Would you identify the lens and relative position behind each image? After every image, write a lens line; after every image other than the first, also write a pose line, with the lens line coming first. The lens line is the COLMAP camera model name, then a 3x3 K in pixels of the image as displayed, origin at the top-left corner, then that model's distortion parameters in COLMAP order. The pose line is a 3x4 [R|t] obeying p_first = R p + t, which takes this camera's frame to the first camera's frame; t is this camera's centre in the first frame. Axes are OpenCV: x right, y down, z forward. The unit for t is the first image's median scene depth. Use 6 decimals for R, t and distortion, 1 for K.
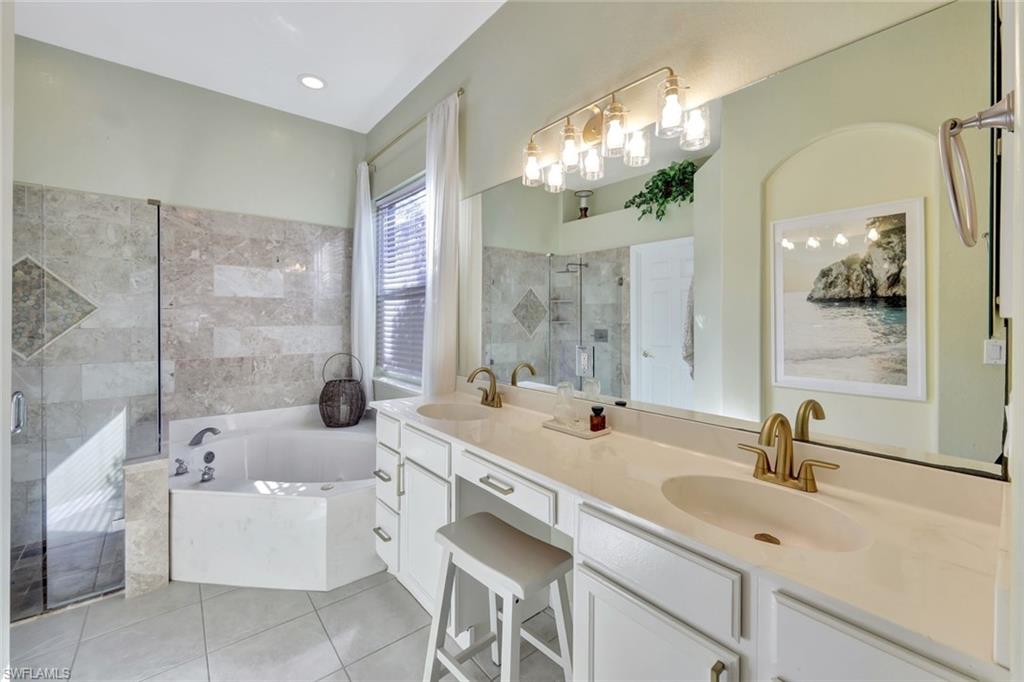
lens RADIAL K [[410.7, 0, 507.9], [0, 410.7, 328.0], [0, 0, 1]] dist [-0.002584, -0.000230]
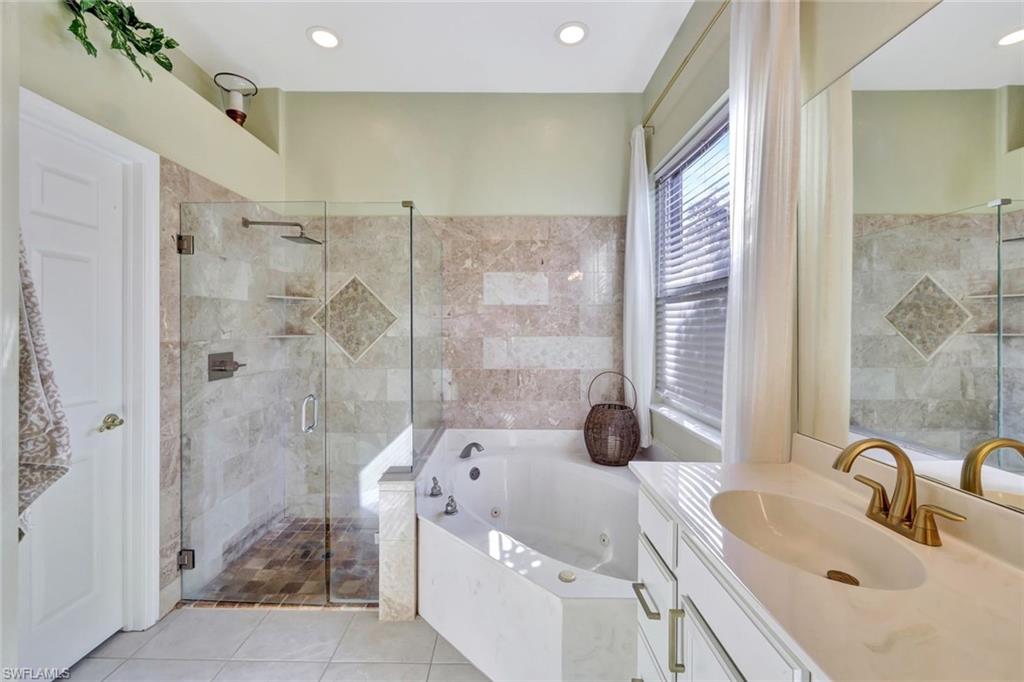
lens RADIAL K [[410.7, 0, 507.9], [0, 410.7, 328.0], [0, 0, 1]] dist [-0.002584, -0.000230]
pose [[0.775611, -0.001546, -0.631209, -0.060075], [-0.014512, 0.999689, -0.020279, -0.004469], [0.631044, 0.024889, 0.775348, 0.275192]]
